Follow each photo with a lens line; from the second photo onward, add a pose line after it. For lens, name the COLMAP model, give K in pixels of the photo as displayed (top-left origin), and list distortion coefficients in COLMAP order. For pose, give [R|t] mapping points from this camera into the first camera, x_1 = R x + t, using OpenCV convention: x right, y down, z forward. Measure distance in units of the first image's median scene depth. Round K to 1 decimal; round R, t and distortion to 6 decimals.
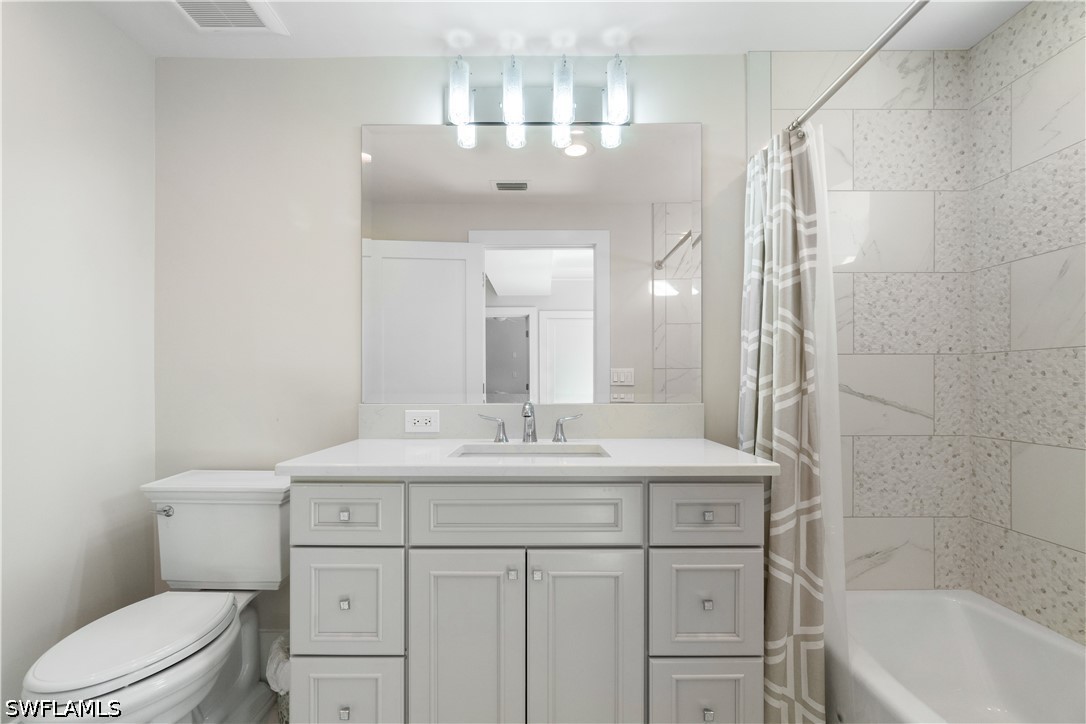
lens RADIAL K [[446.7, 0, 541.8], [0, 446.7, 382.7], [0, 0, 1]] dist [0.000484, 0.000055]
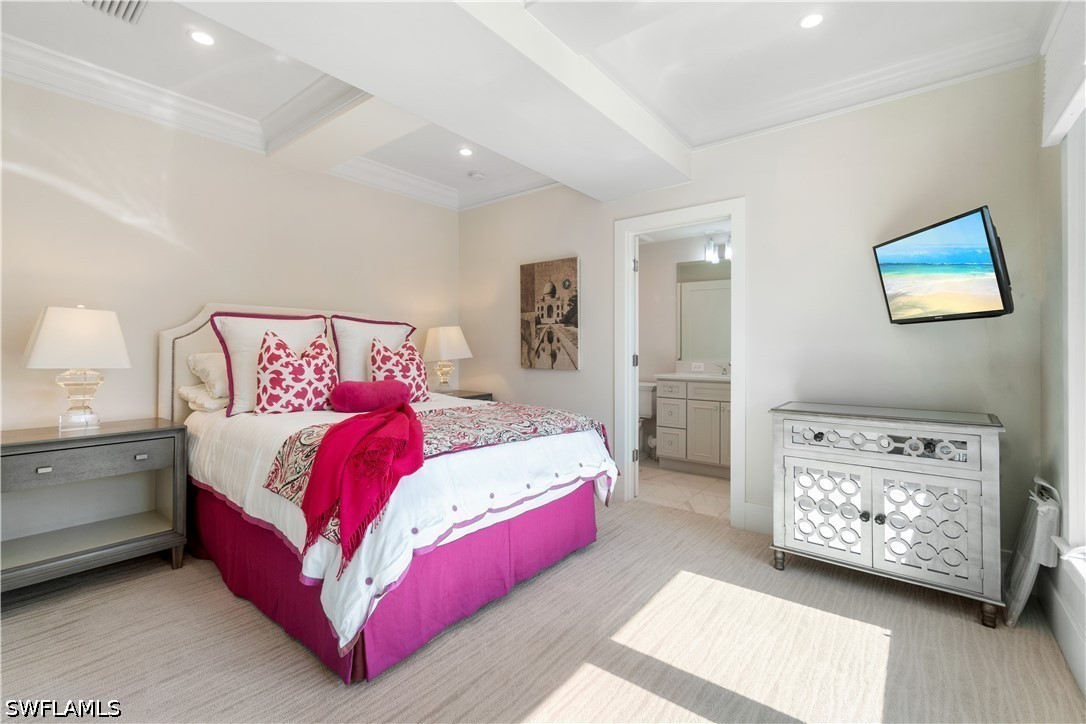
lens RADIAL K [[476.4, 0, 538.5], [0, 476.4, 364.6], [0, 0, 1]] dist [0.000144, 0.000188]
pose [[0.783571, 0.014615, -0.621131, 0.887104], [-0.002177, 0.999782, 0.020778, 0.005124], [0.621299, -0.014929, 0.783432, -2.136581]]
